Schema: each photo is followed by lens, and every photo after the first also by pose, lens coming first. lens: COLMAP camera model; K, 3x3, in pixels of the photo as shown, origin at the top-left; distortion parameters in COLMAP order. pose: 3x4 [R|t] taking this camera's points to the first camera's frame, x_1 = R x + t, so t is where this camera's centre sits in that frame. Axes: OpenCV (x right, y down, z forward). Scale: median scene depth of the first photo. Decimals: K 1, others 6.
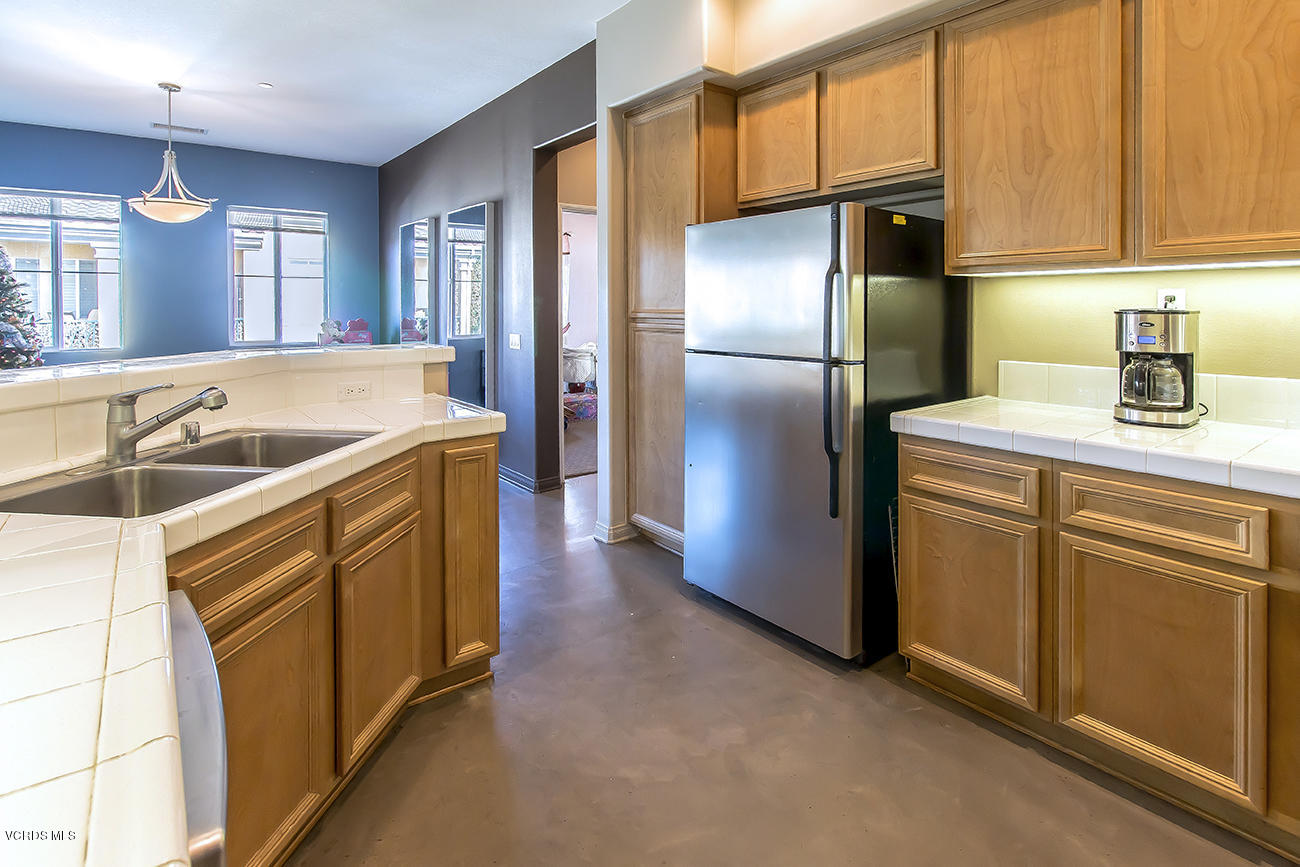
lens RADIAL K [[687.5, 0, 651.5], [0, 687.5, 309.9], [0, 0, 1]] dist [-0.001538, 0.000728]
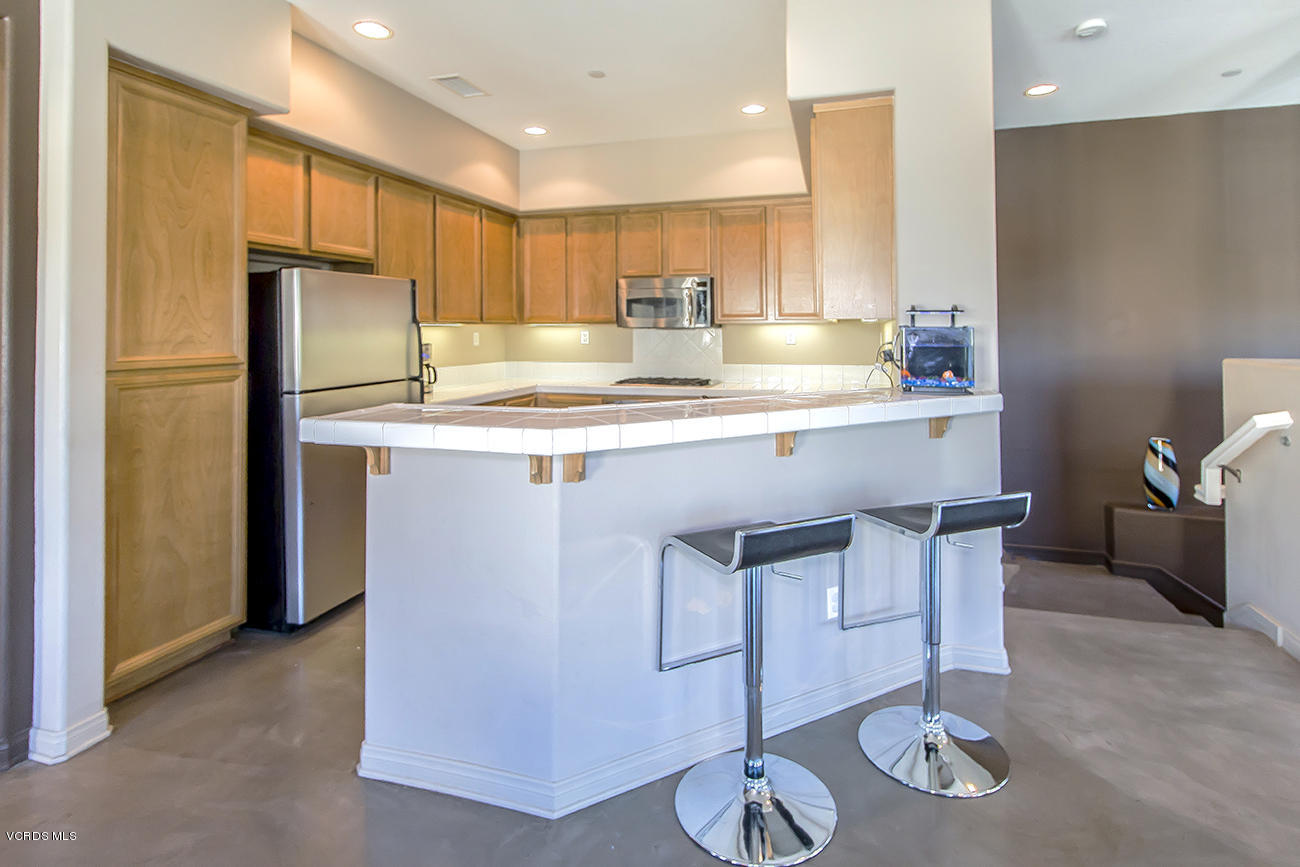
lens RADIAL K [[649.4, 0, 647.7], [0, 649.4, 318.3], [0, 0, 1]] dist [-0.001721, 0.000342]
pose [[-0.595455, 0.020615, 0.803124, -1.036391], [0.014048, 0.999785, -0.015247, -0.030112], [-0.803266, 0.002203, -0.595617, 1.203914]]
